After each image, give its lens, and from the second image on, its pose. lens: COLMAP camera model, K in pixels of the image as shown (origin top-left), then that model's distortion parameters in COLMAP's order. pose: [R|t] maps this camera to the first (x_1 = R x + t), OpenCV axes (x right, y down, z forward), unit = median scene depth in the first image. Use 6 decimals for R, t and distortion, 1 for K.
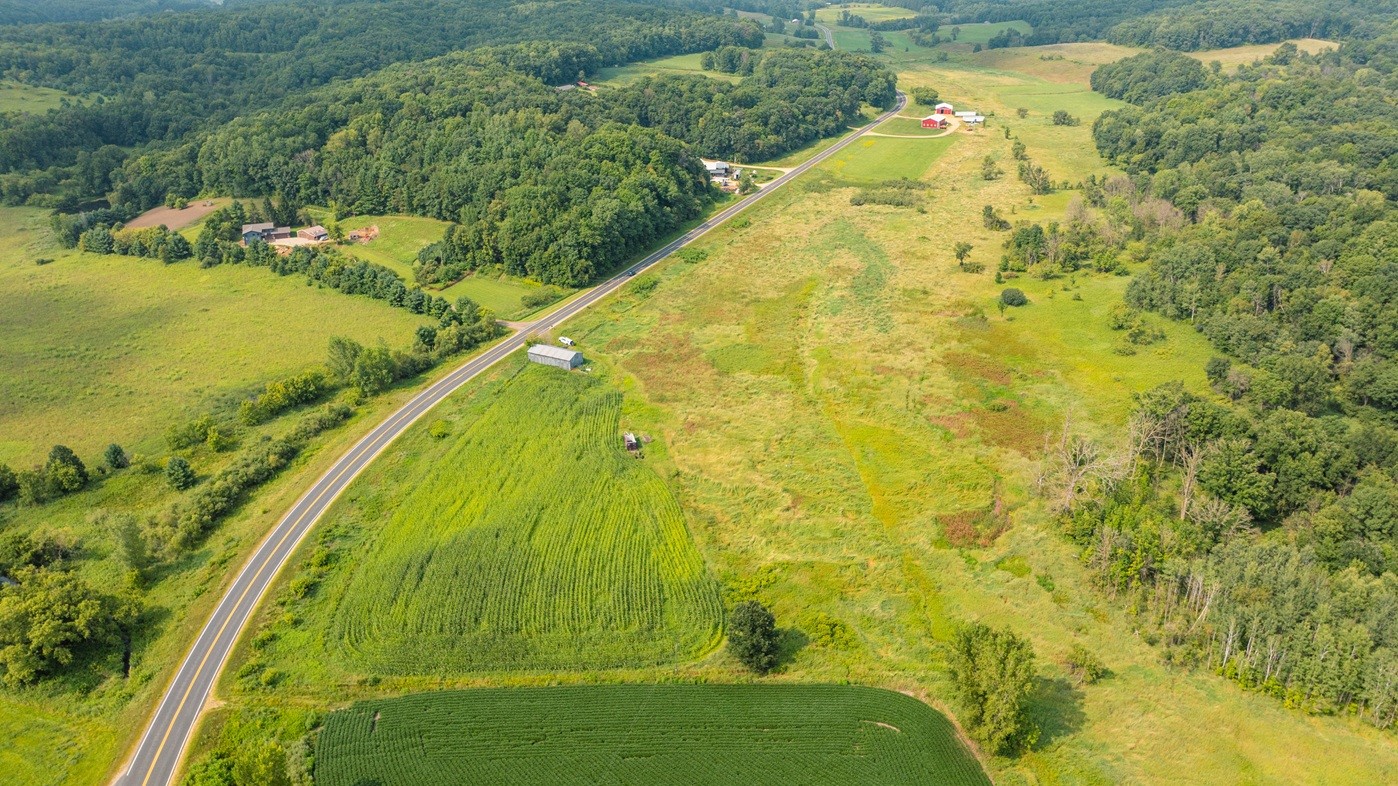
lens RADIAL K [[987.4, 0, 699.0], [0, 987.4, 393.0], [0, 0, 1]] dist [-0.020799, 0.005847]
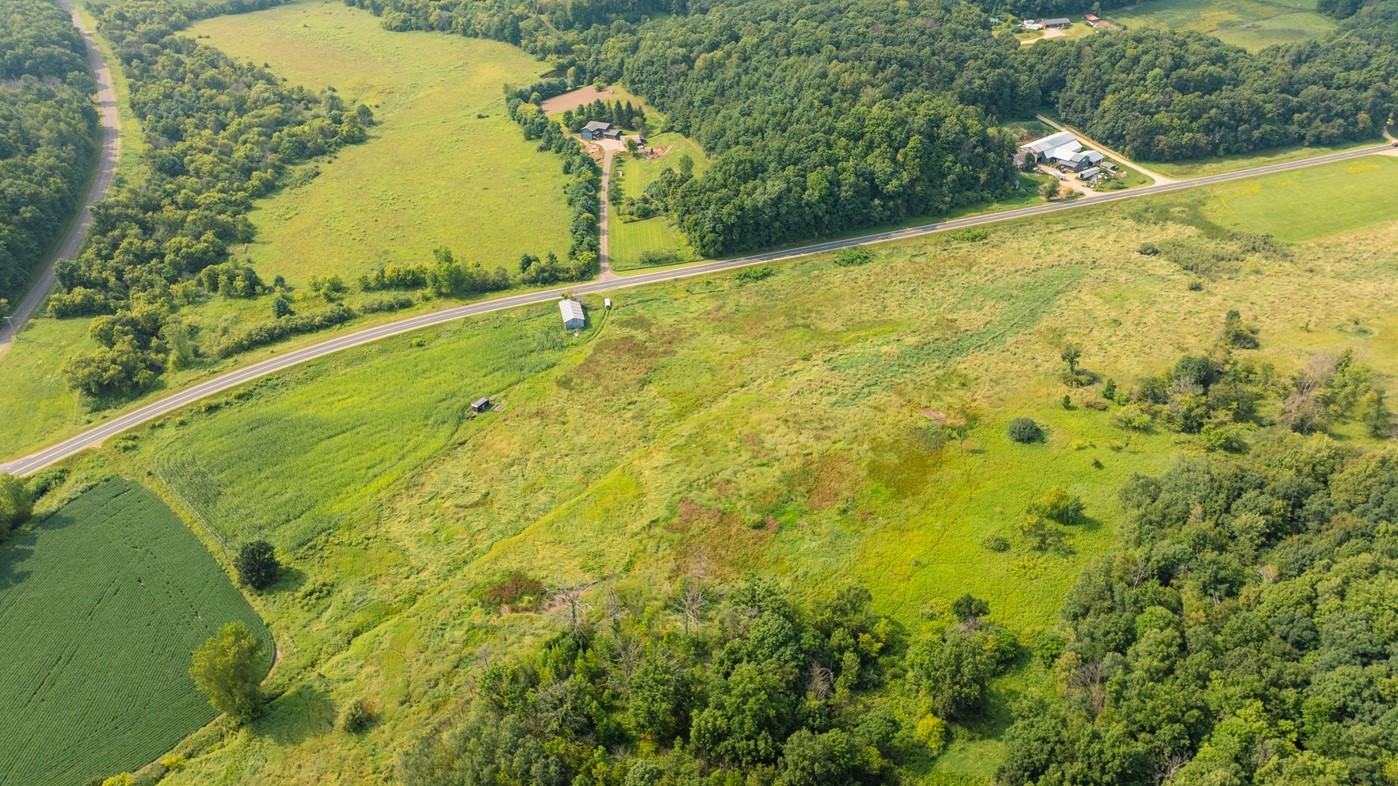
lens RADIAL K [[987.4, 0, 699.0], [0, 987.4, 393.0], [0, 0, 1]] dist [-0.020799, 0.005847]
pose [[0.686464, 0.394822, -0.610641, 0.589067], [-0.287257, 0.918696, 0.271075, -0.256755], [0.668020, -0.010672, 0.744067, 0.170186]]
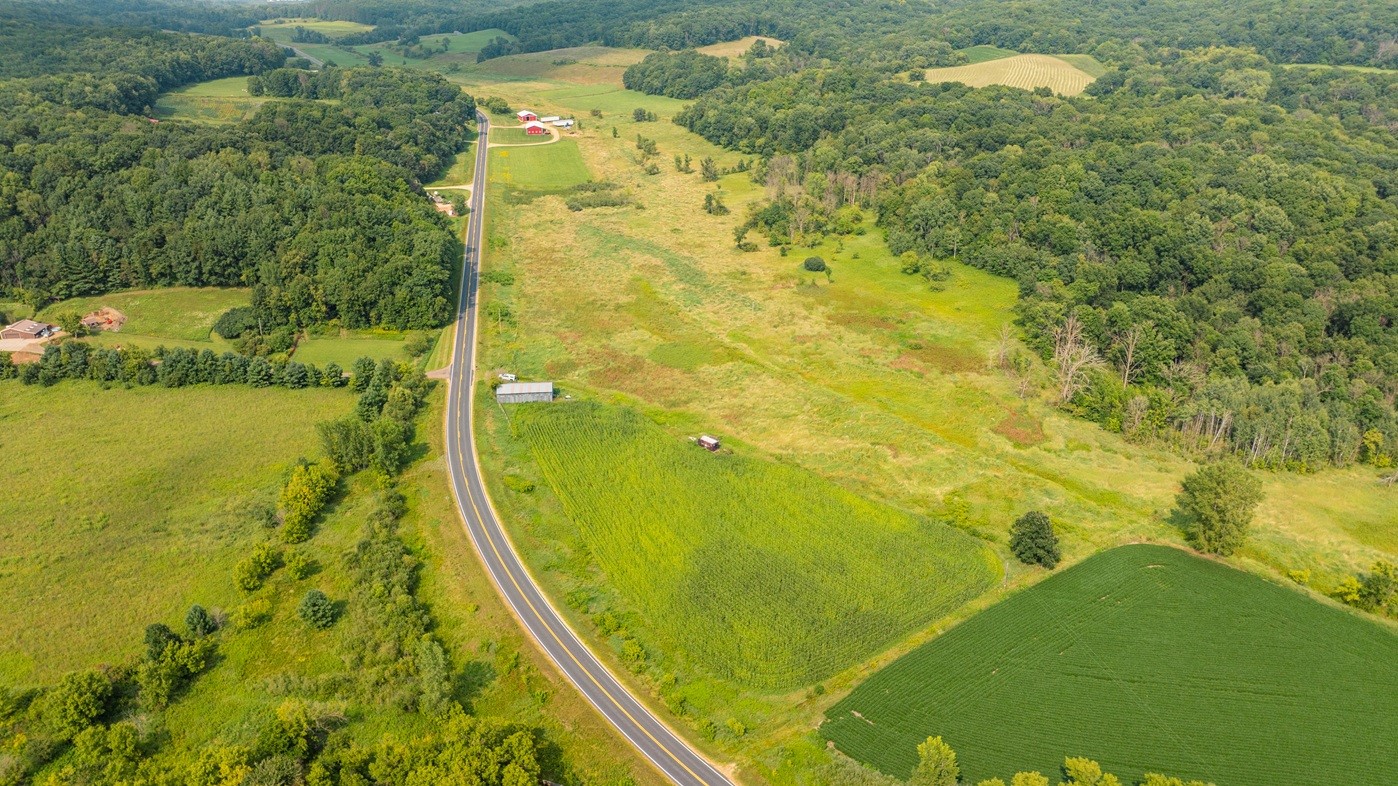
lens RADIAL K [[986.3, 0, 699.0], [0, 986.3, 393.0], [0, 0, 1]] dist [-0.021618, -0.003767]
pose [[0.826947, -0.221385, 0.516862, -0.404142], [0.225394, 0.972657, 0.055997, -0.041871], [-0.515127, 0.070191, 0.854235, 0.077500]]
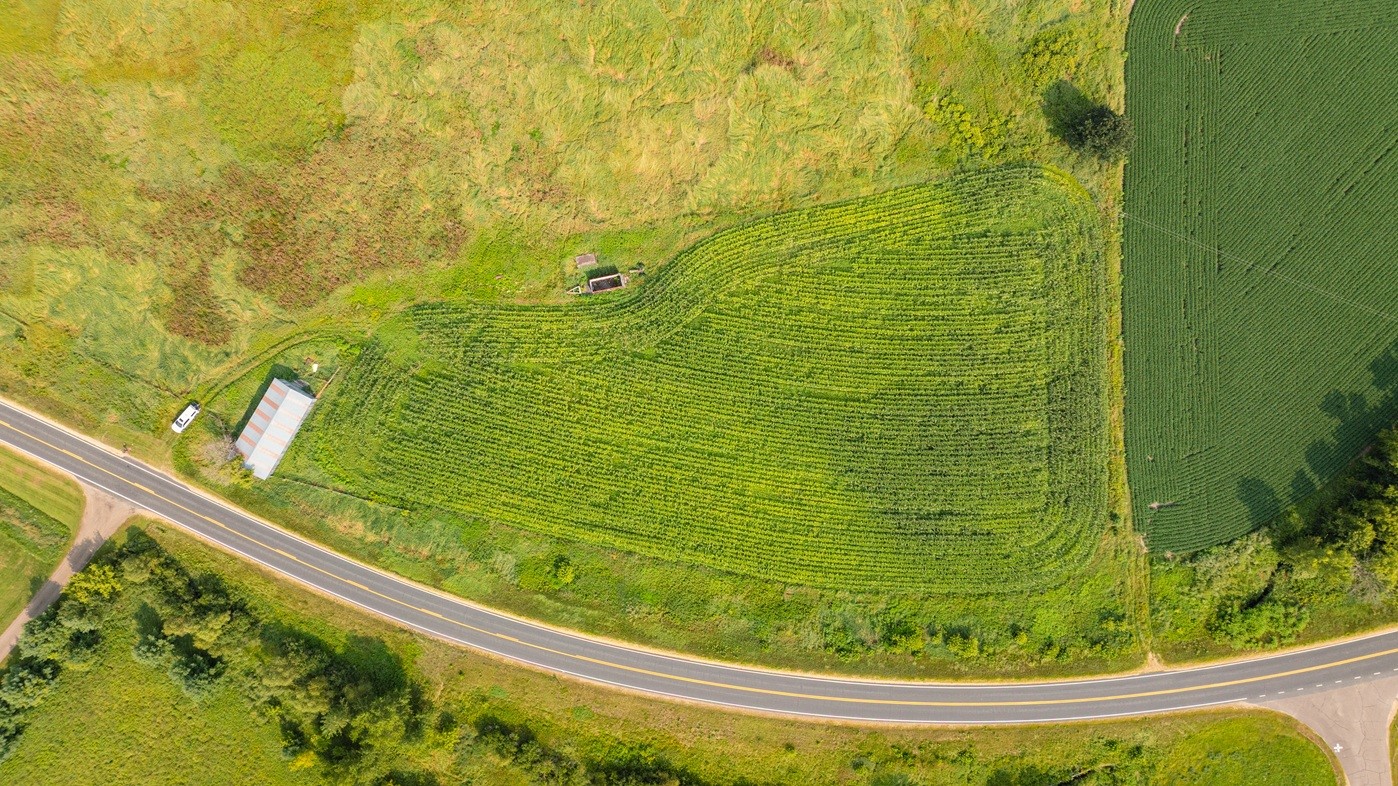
lens RADIAL K [[986.3, 0, 699.0], [0, 986.3, 393.0], [0, 0, 1]] dist [-0.021618, -0.003767]
pose [[0.026798, -0.999620, 0.006531, -0.098825], [0.394767, 0.016585, 0.918632, -0.365175], [-0.918390, -0.022040, 0.395061, 0.452054]]
